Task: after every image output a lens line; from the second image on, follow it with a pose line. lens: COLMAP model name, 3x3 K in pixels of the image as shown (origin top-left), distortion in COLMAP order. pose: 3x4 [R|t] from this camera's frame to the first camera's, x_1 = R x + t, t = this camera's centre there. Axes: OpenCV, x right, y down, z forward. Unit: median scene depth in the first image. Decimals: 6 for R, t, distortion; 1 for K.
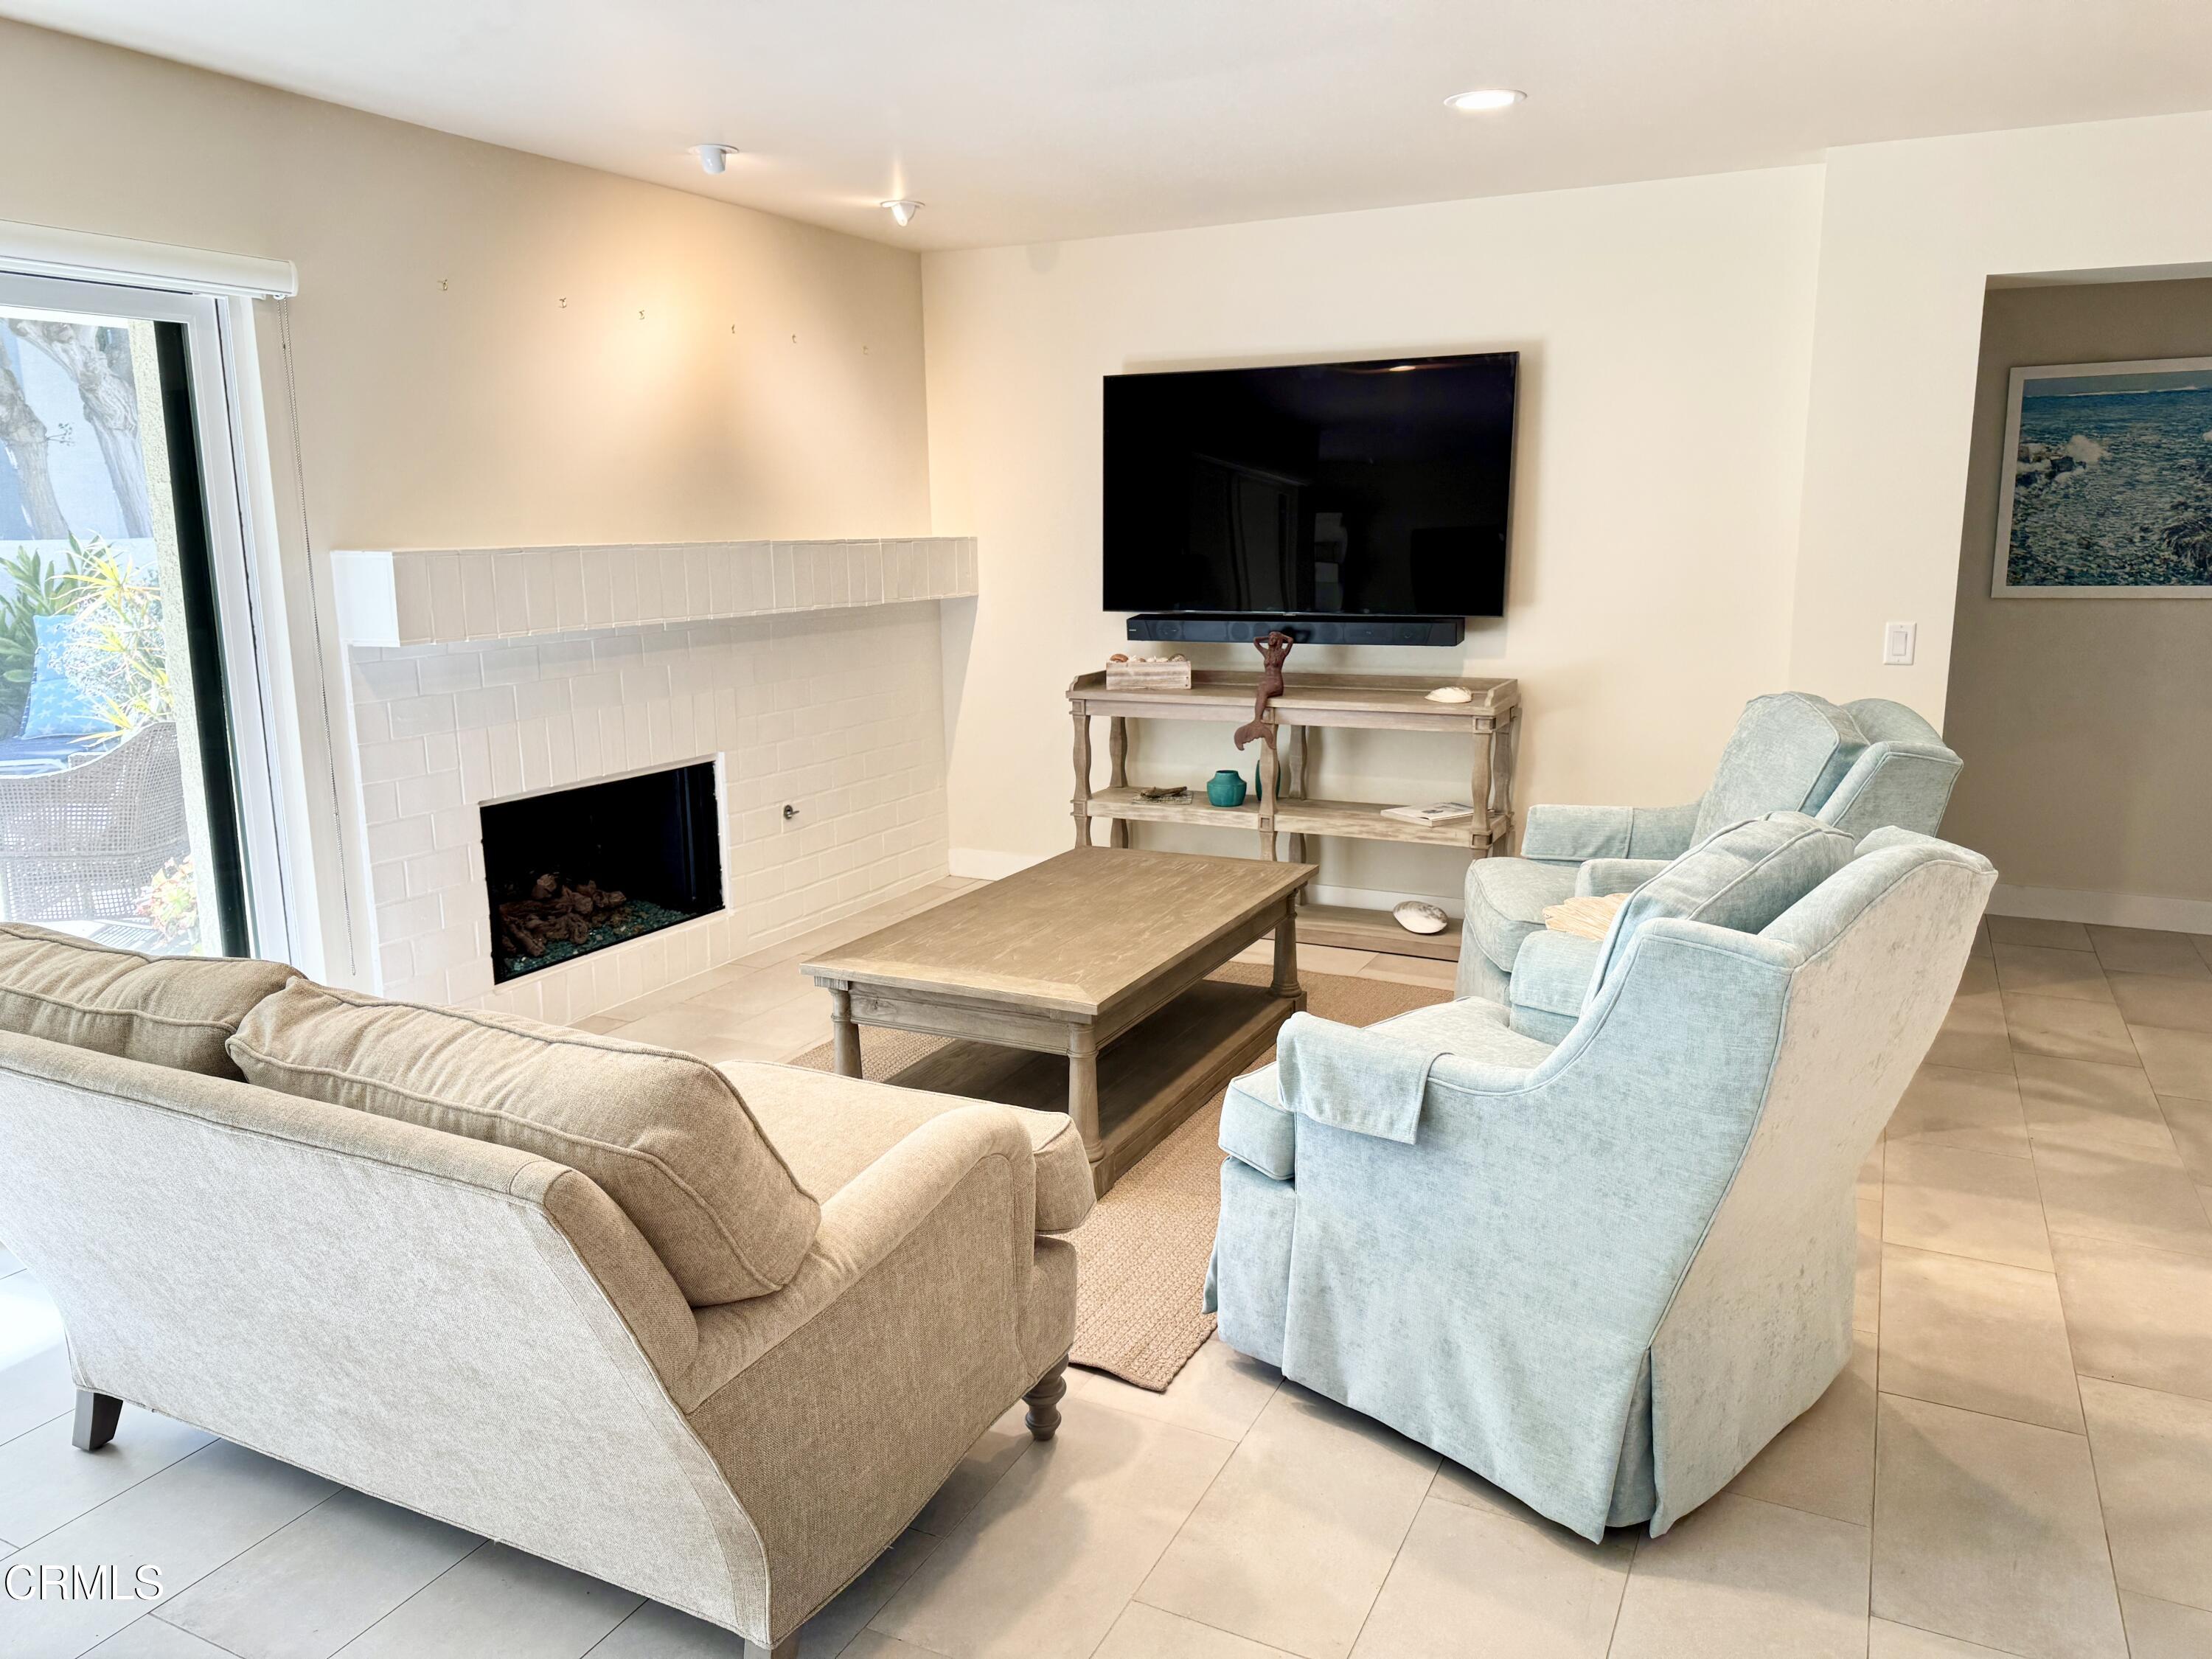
lens RADIAL K [[1563.8, 0, 1107.0], [0, 1563.8, 832.0], [0, 0, 1]] dist [0.036570, -0.017121]
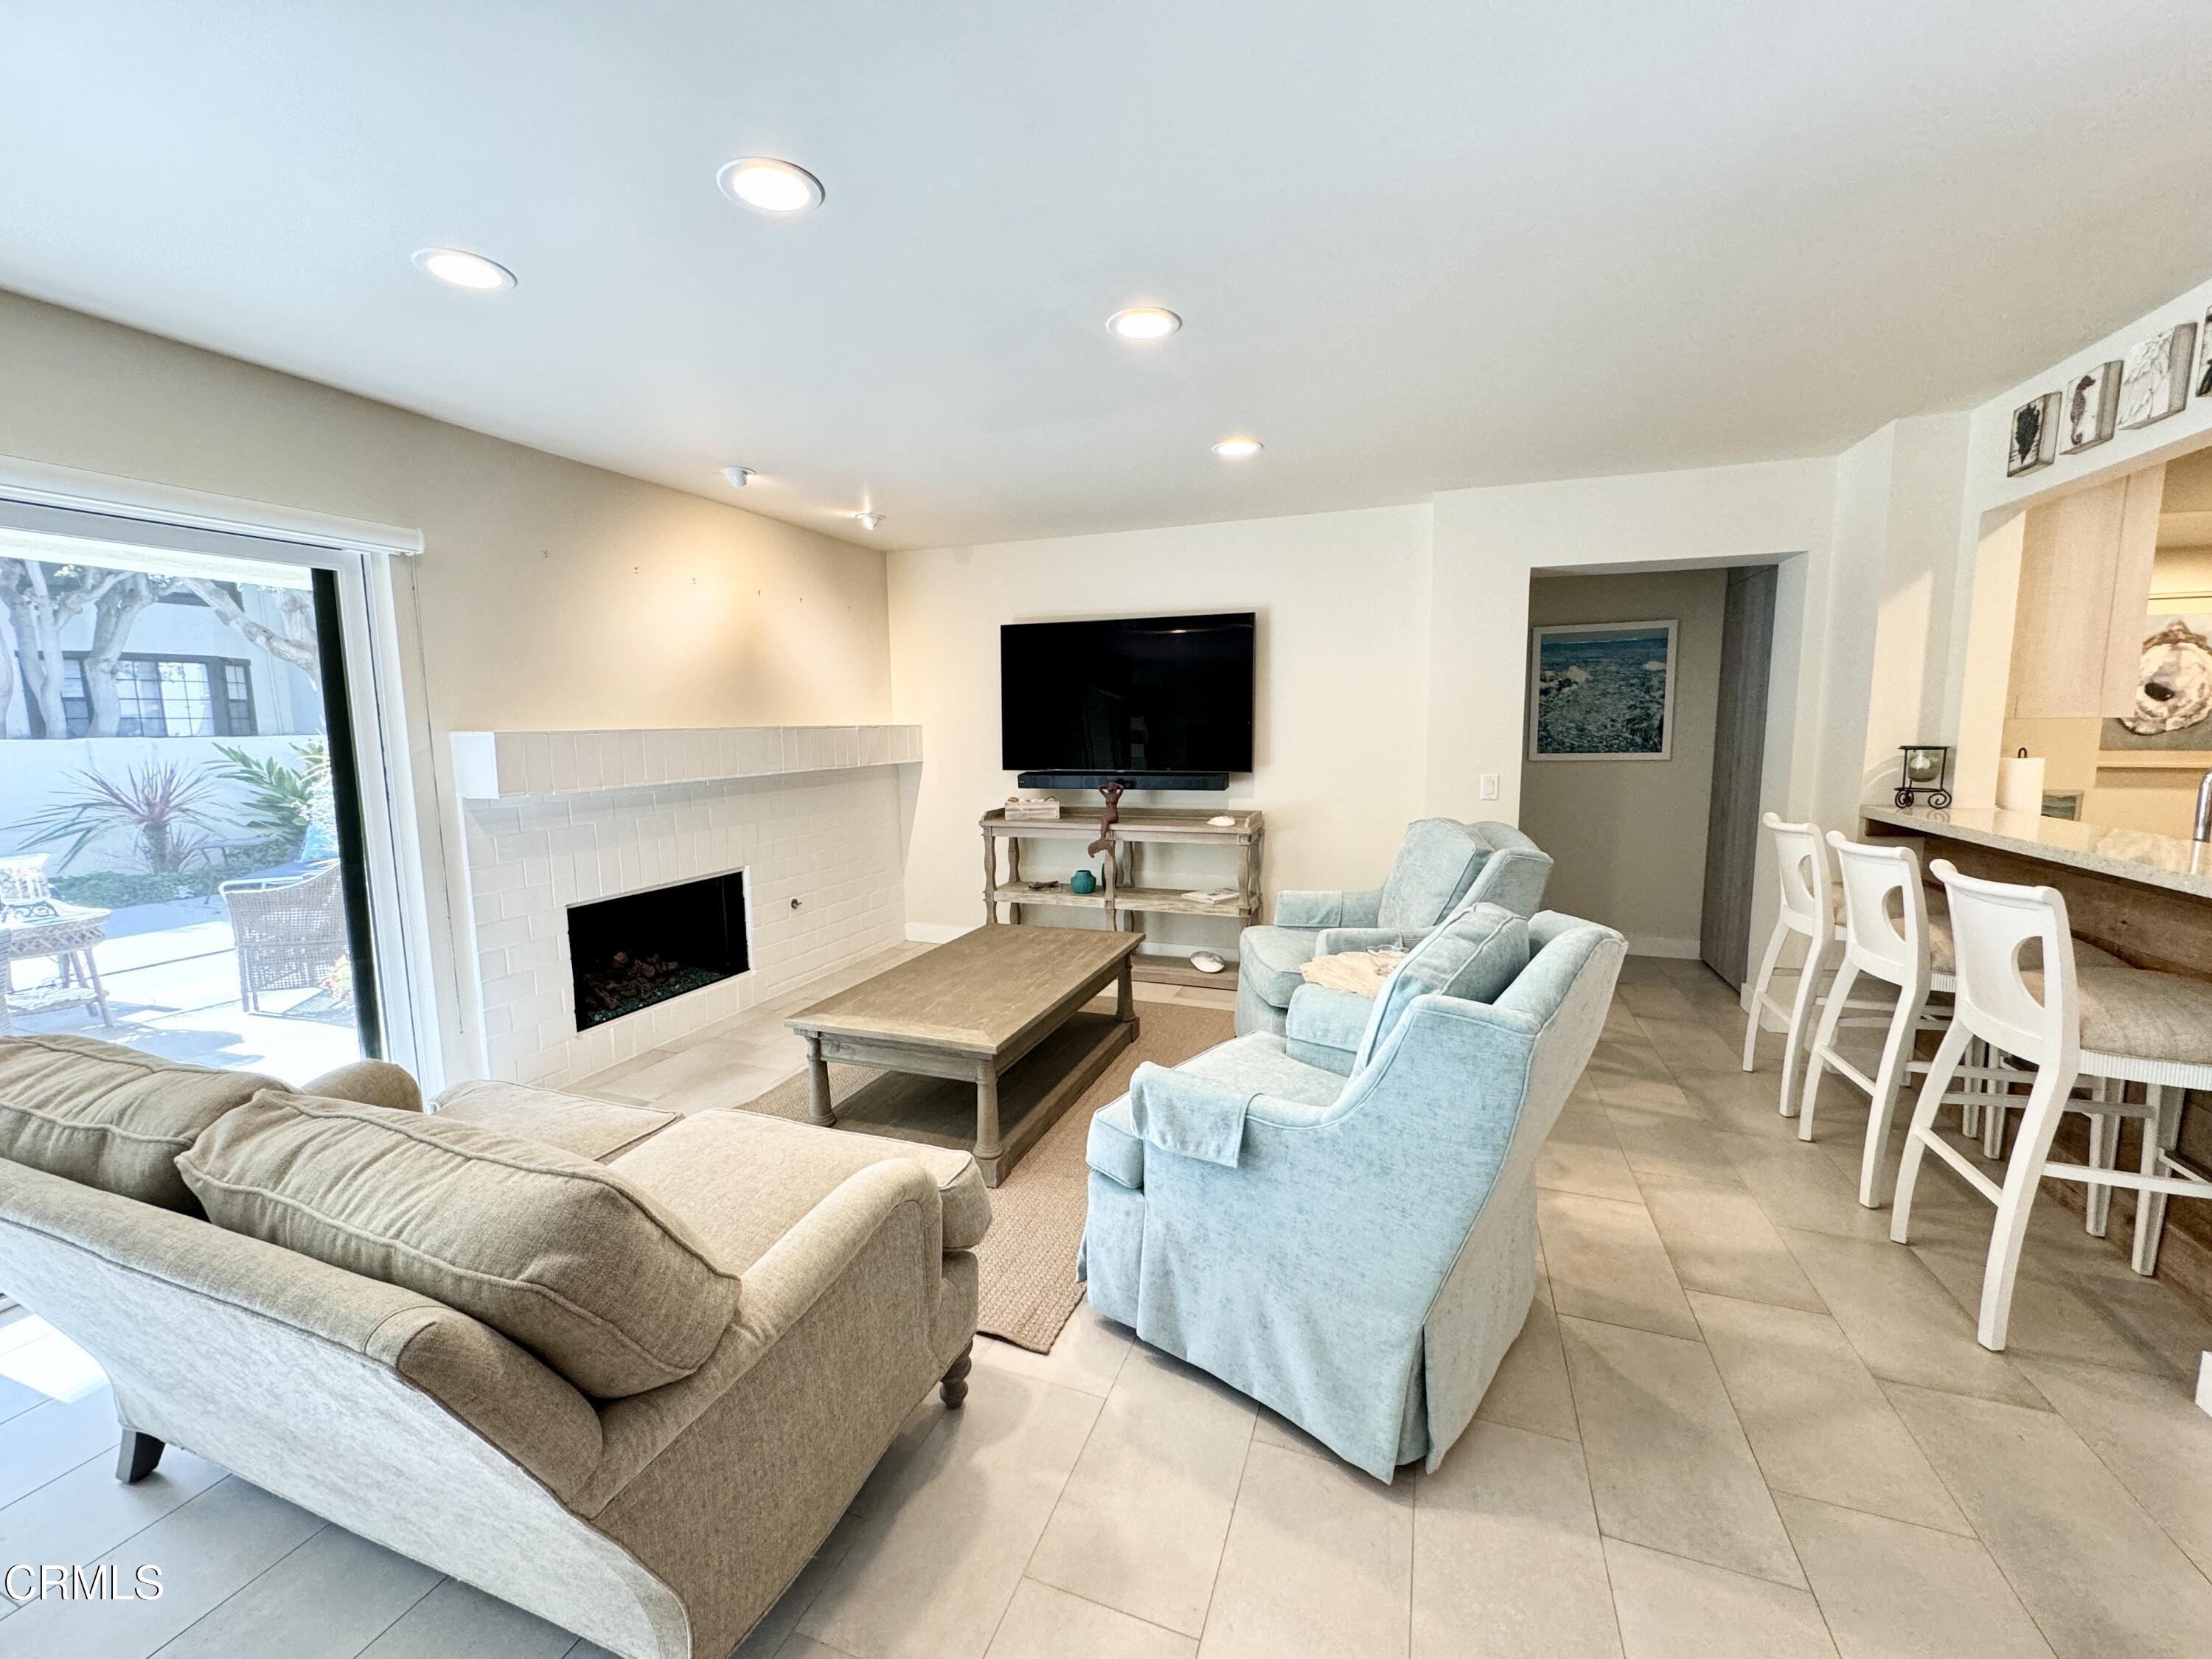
lens RADIAL K [[886.6, 0, 1107.0], [0, 886.6, 827.5], [0, 0, 1]] dist [-0.000958, -0.000103]
pose [[0.994232, -0.013925, 0.106340, 0.012003], [0.022425, 0.996609, -0.079163, -0.022273], [-0.104877, 0.081091, 0.991174, 0.216477]]
